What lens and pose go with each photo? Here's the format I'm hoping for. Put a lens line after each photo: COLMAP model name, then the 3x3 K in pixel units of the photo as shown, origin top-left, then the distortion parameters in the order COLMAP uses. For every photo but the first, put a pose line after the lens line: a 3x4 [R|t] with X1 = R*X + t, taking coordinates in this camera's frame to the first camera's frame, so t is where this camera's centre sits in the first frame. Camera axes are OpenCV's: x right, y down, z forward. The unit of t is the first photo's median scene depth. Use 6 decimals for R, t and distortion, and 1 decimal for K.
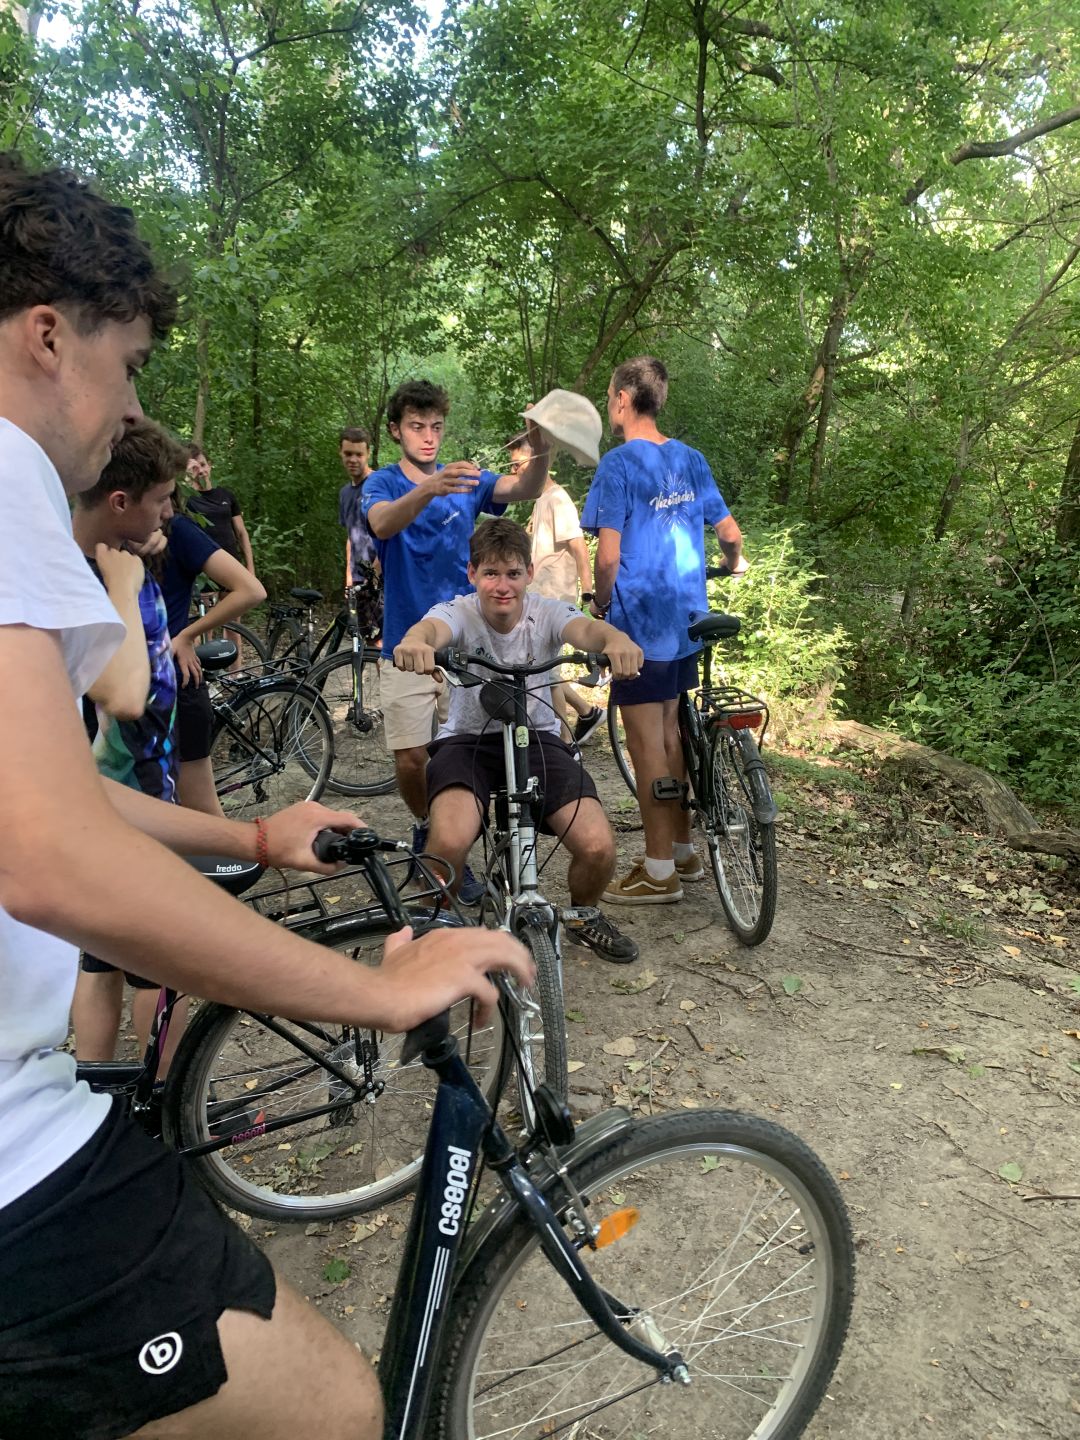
lens RADIAL K [[1083.3, 0, 526.5], [0, 1083.3, 736.7], [0, 0, 1]] dist [0.158510, -0.388099]
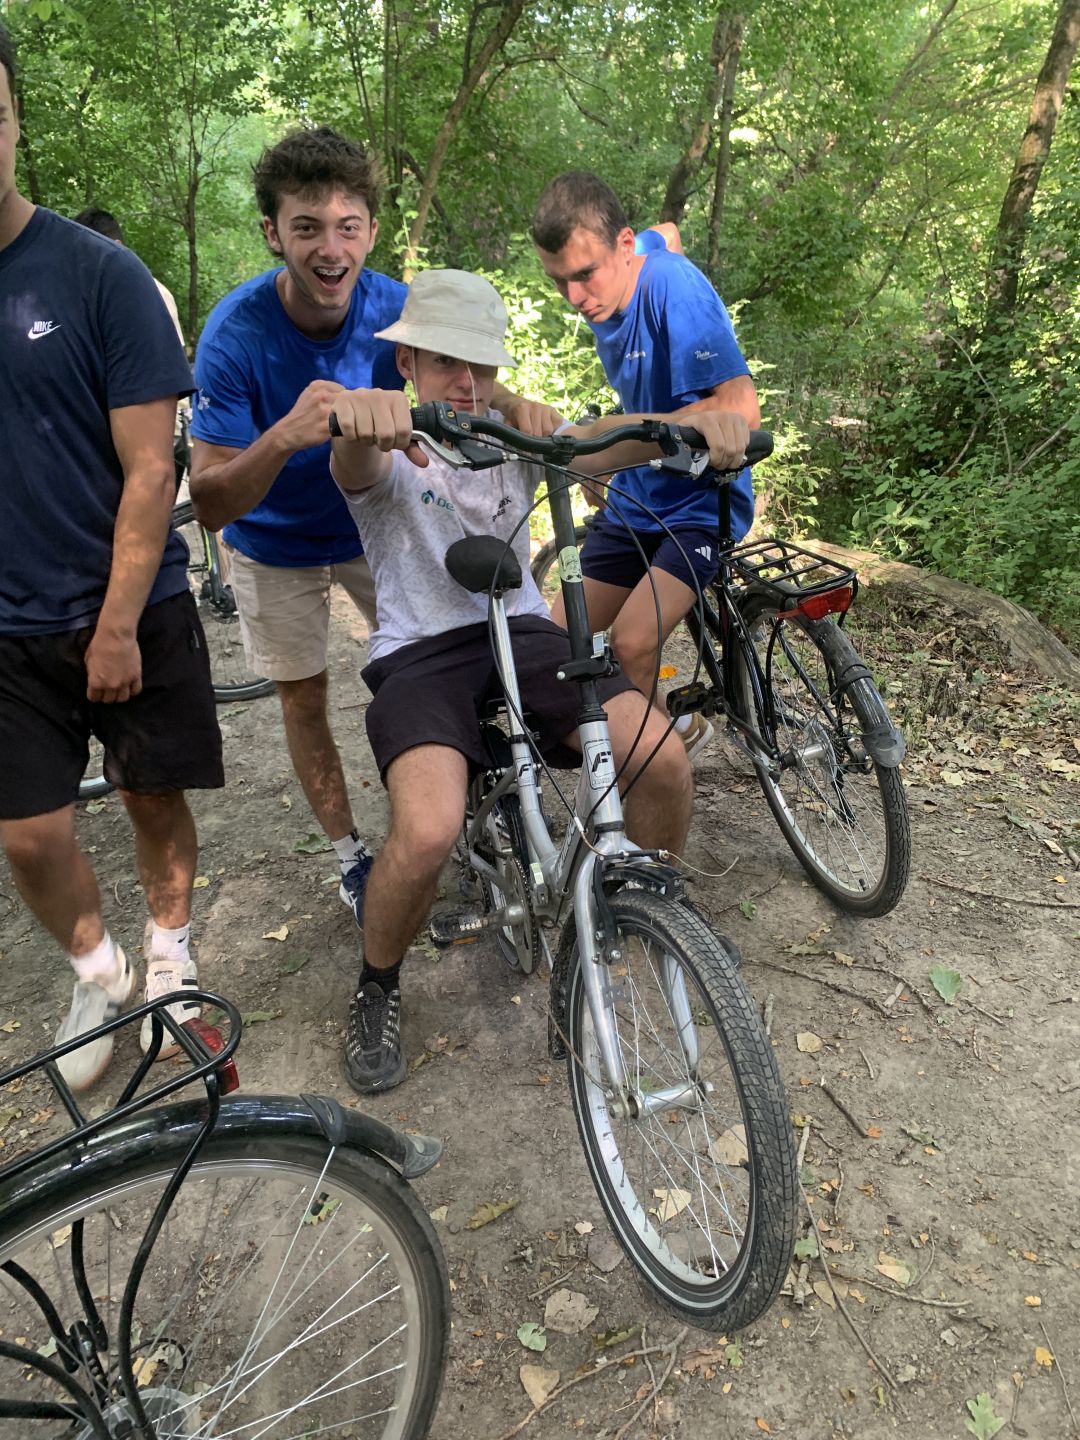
lens RADIAL K [[1052.7, 0, 540.0], [0, 1052.7, 720.0], [0, 0, 1]] dist [-0.010996, -0.004149]
pose [[0.985560, -0.102773, 0.134569, -0.042397], [0.079697, 0.982754, 0.166860, -0.034557], [-0.149397, -0.153726, 0.976754, 0.247288]]
